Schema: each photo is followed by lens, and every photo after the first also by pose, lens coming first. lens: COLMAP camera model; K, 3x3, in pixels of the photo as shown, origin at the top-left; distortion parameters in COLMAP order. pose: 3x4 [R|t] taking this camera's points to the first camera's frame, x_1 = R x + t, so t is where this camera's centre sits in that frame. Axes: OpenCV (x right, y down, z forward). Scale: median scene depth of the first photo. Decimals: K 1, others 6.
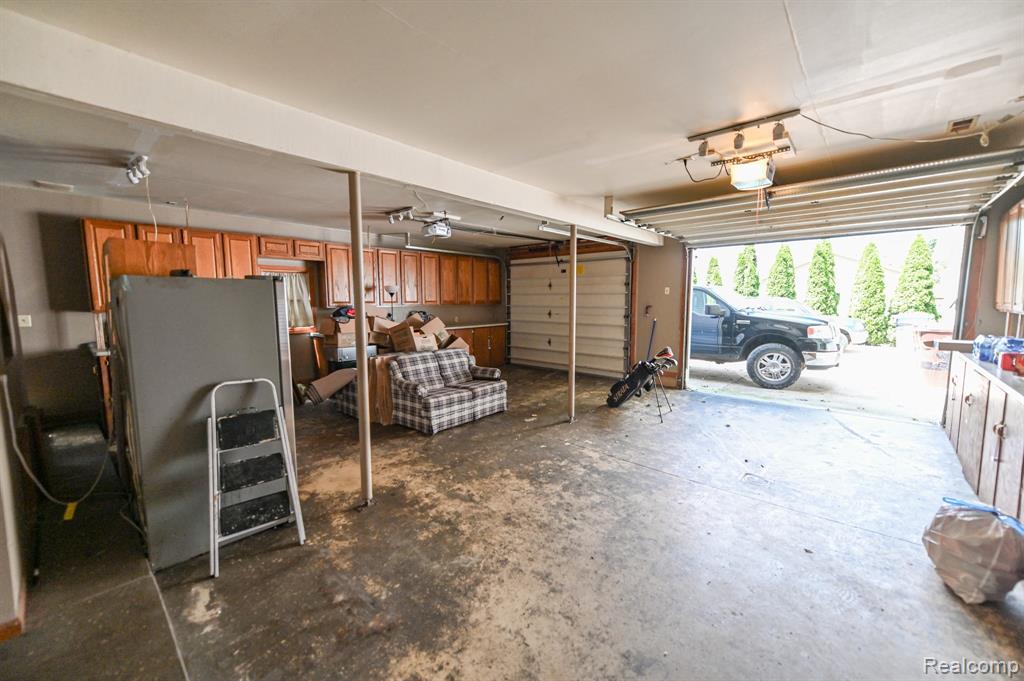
lens RADIAL K [[401.9, 0, 515.8], [0, 401.9, 338.8], [0, 0, 1]] dist [0.015891, 0.000539]
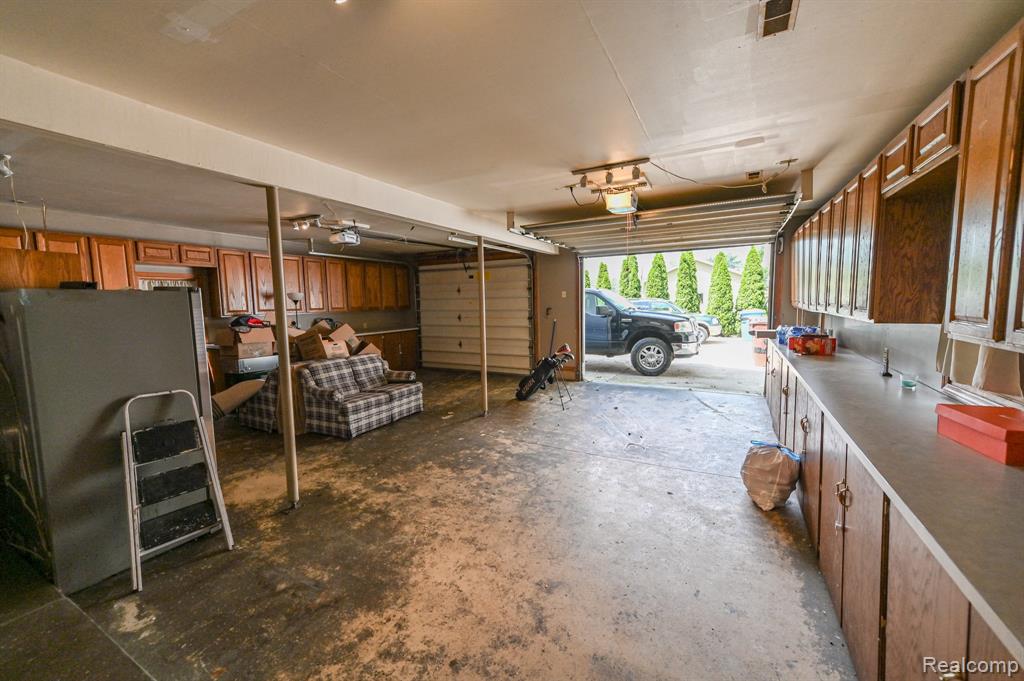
lens RADIAL K [[401.9, 0, 509.7], [0, 401.9, 336.8], [0, 0, 1]] dist [0.015891, 0.000539]
pose [[0.976227, -0.036529, 0.213650, -0.035424], [0.039440, 0.999178, -0.009373, 0.008049], [-0.213132, 0.017576, 0.976865, -0.134215]]
